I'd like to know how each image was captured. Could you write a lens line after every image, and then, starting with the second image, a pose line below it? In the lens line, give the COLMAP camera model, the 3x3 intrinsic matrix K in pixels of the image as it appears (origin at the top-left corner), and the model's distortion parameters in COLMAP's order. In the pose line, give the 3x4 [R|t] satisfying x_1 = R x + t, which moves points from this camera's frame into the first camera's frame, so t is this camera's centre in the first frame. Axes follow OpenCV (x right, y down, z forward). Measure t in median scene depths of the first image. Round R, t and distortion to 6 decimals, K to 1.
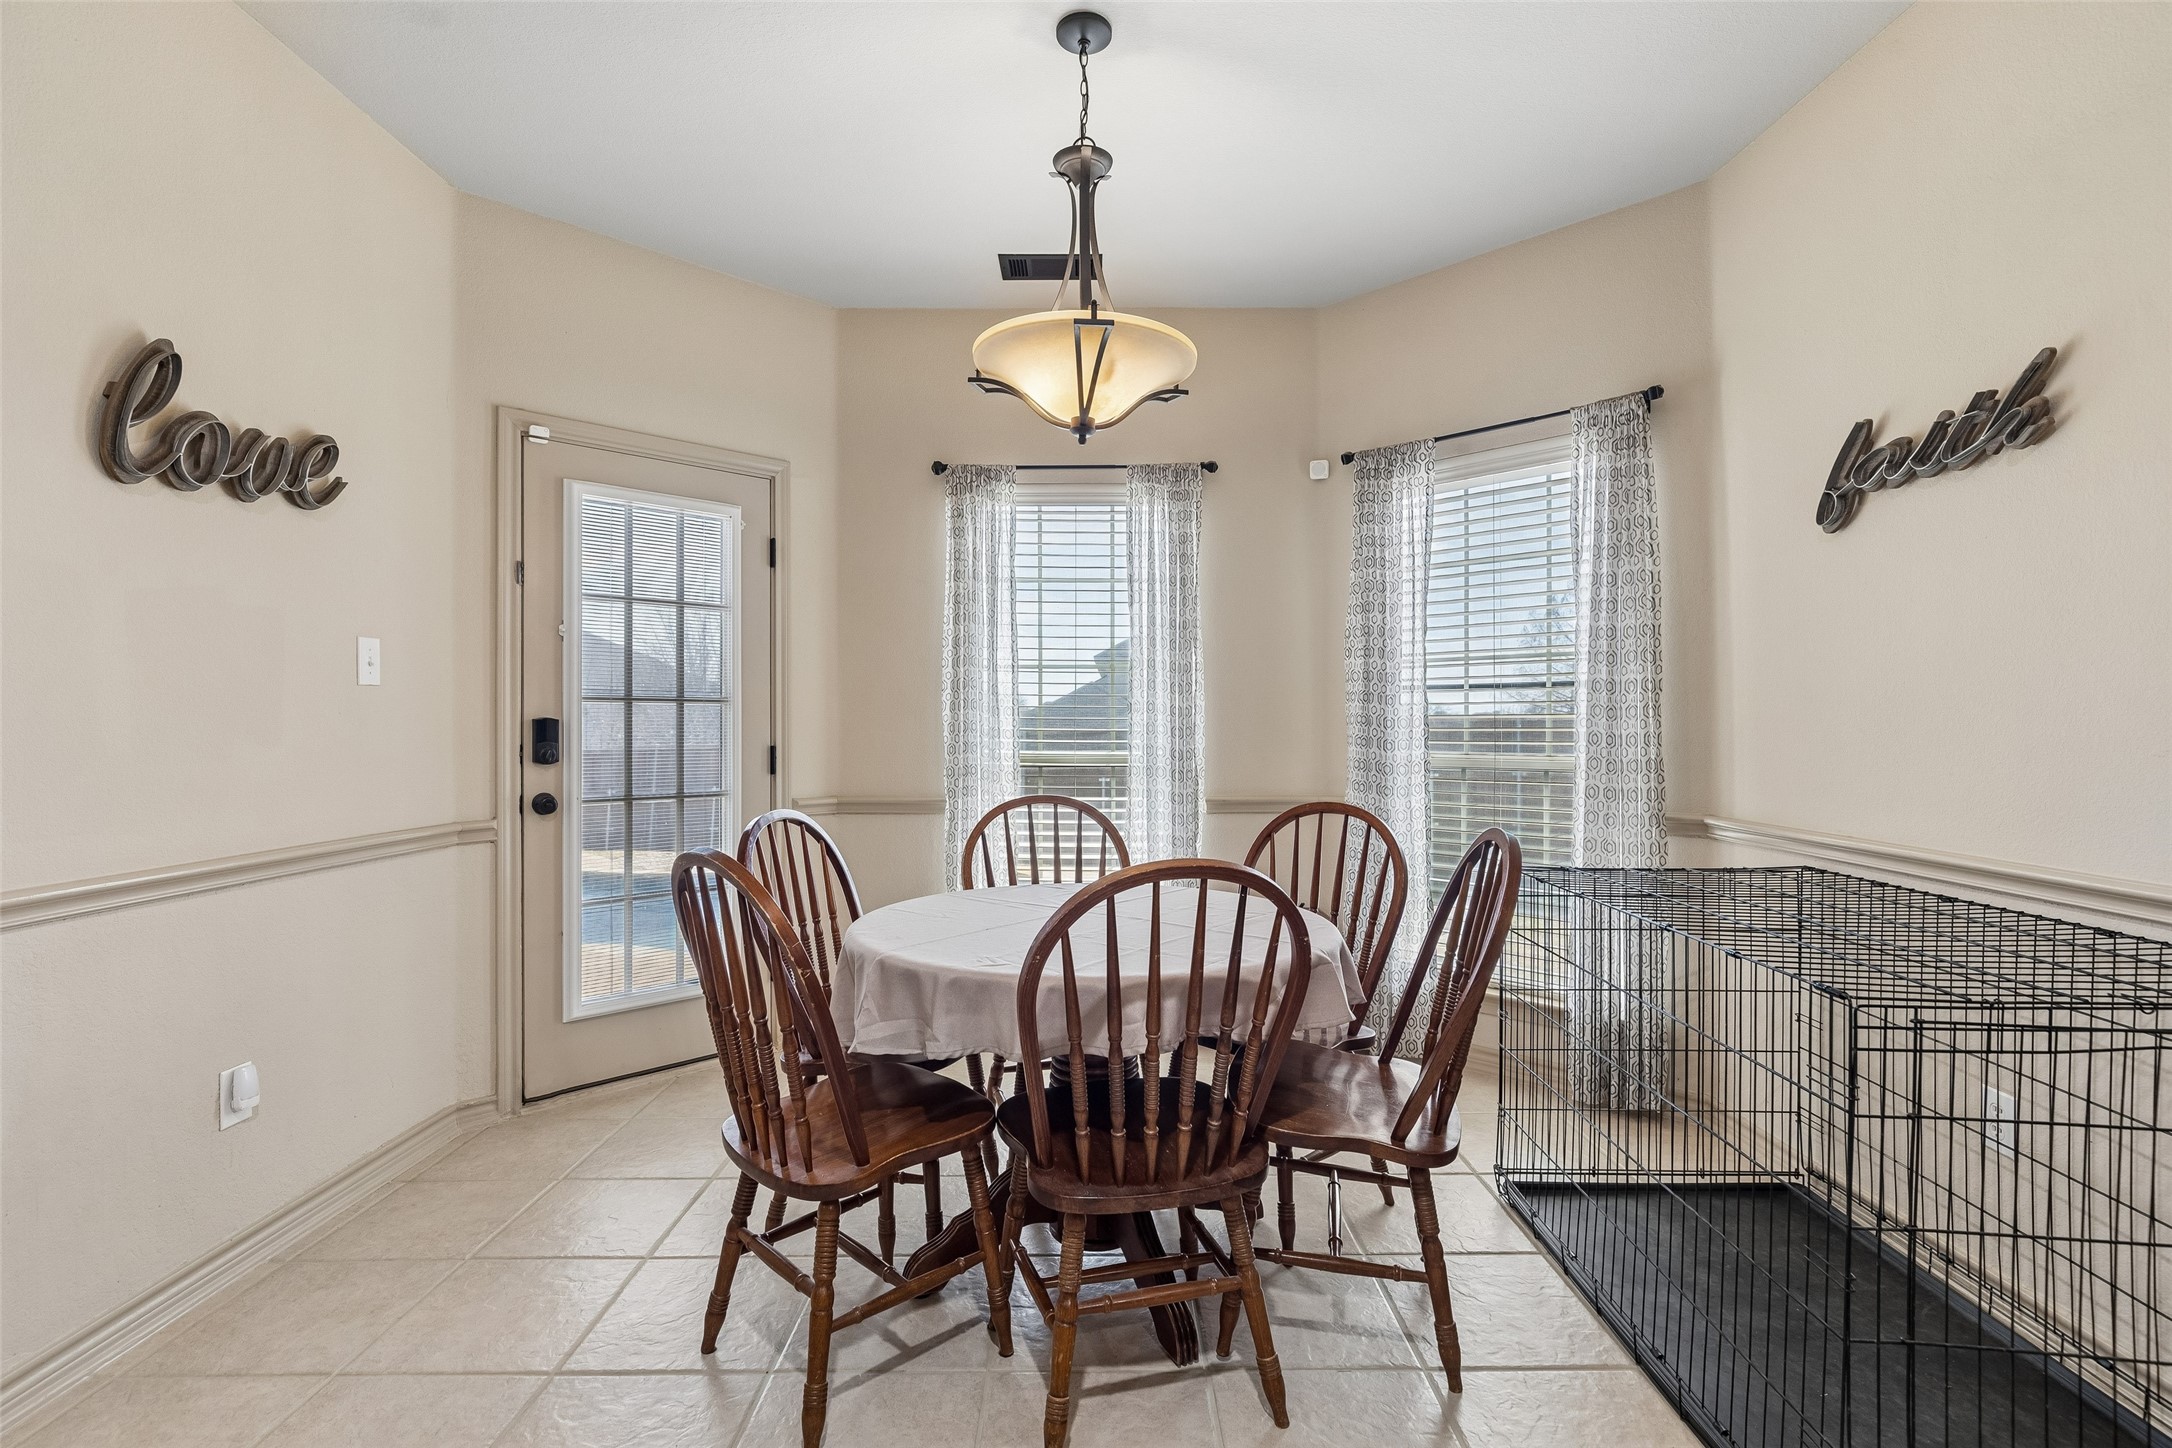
lens RADIAL K [[1017.4, 0, 1082.4], [0, 1017.4, 718.0], [0, 0, 1]] dist [-0.001841, 0.000101]
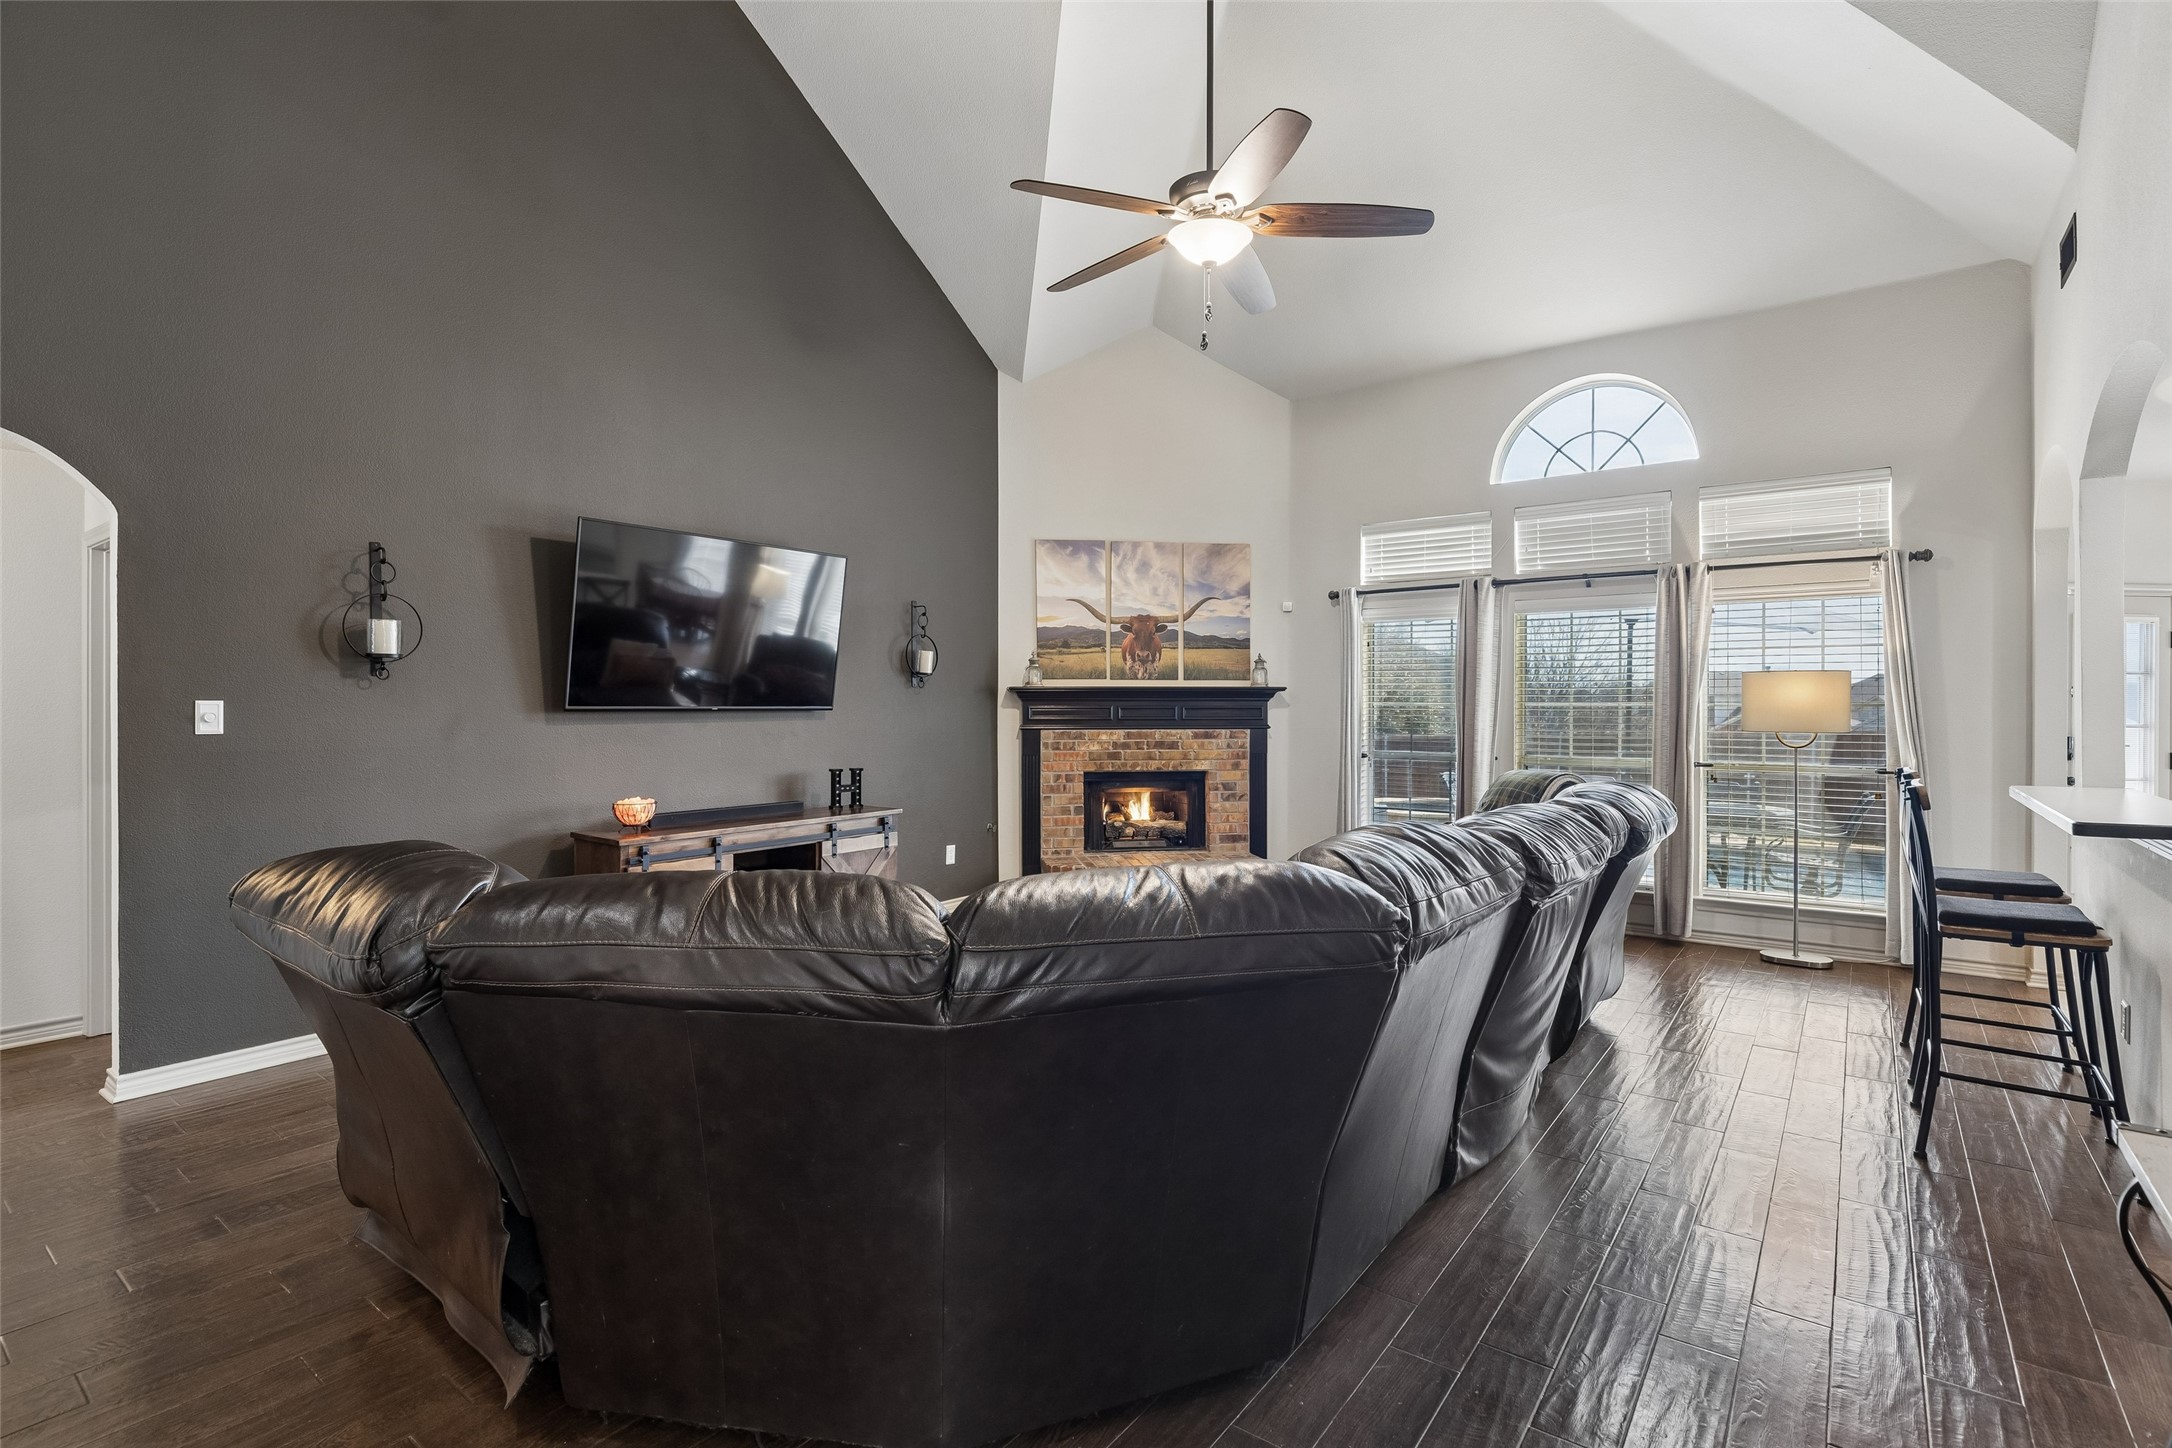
lens RADIAL K [[1017.4, 0, 1089.8], [0, 1017.4, 713.0], [0, 0, 1]] dist [-0.001841, 0.000101]
pose [[0.795557, 0.010044, -0.605796, -0.846297], [-0.002384, 0.999907, 0.013448, -0.068411], [0.605874, -0.009255, 0.795507, -1.710439]]
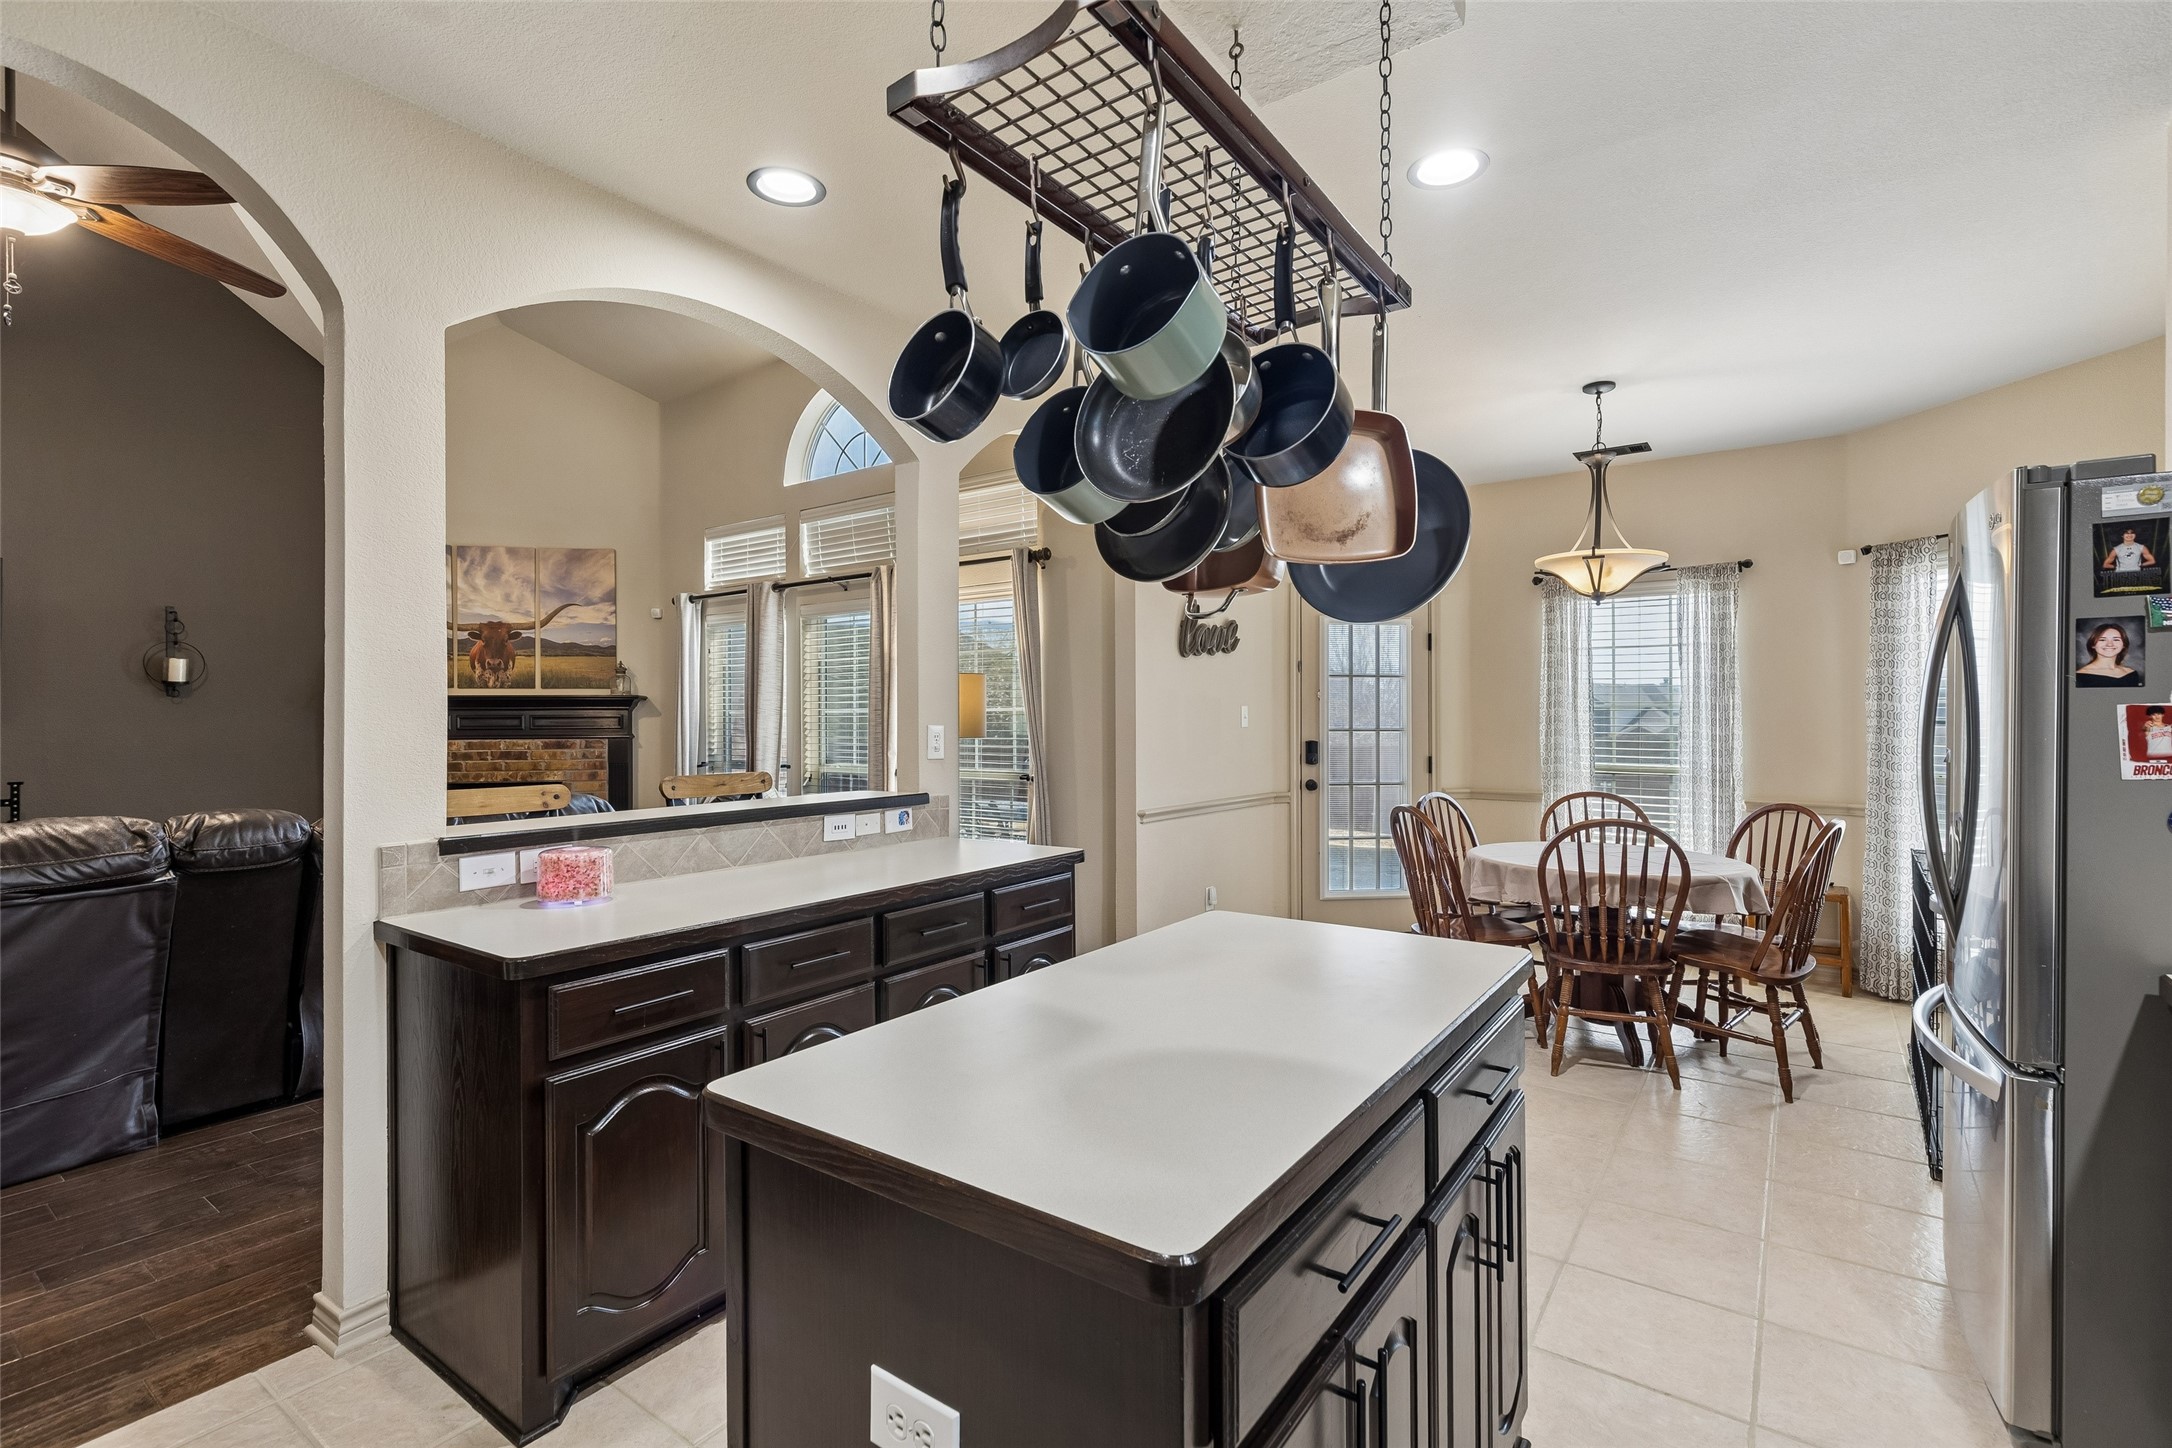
lens RADIAL K [[978.4, 0, 1094.5], [0, 978.4, 713.5], [0, 0, 1]] dist [0.004112, 0.000281]
pose [[0.814602, -0.002611, -0.580015, 0.216748], [0.003013, 0.999995, -0.000270, -0.052571], [0.580013, -0.001528, 0.814606, -0.759337]]
